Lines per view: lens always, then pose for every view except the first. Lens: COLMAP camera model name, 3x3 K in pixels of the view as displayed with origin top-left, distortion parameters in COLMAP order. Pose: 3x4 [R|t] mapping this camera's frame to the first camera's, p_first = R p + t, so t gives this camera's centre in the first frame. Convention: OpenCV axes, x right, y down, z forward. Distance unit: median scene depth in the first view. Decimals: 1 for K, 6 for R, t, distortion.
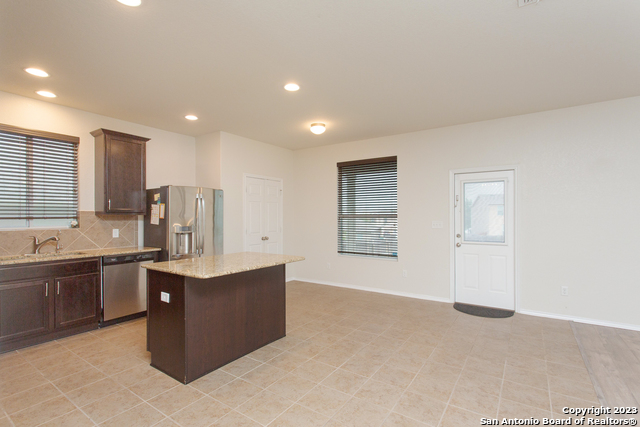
lens RADIAL K [[306.7, 0, 316.9], [0, 306.7, 216.3], [0, 0, 1]] dist [0.001324, 0.000521]
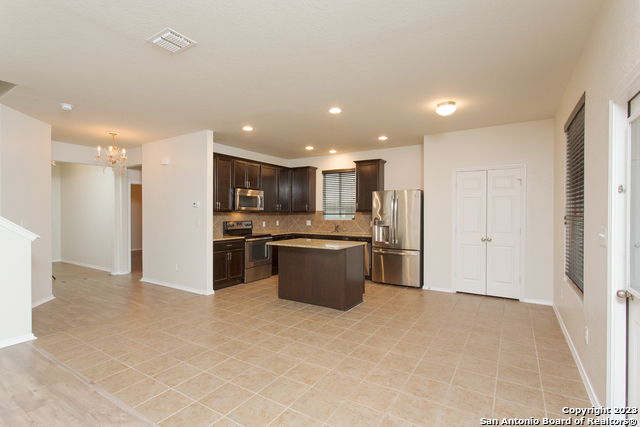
lens RADIAL K [[307.1, 0, 320.0], [0, 307.1, 213.5], [0, 0, 1]] dist [-0.002402, -0.000298]
pose [[0.038783, 0.004897, -0.999236, 0.965911], [0.000417, 0.999988, 0.004917, -0.006743], [0.999248, -0.000608, 0.038781, 0.731539]]
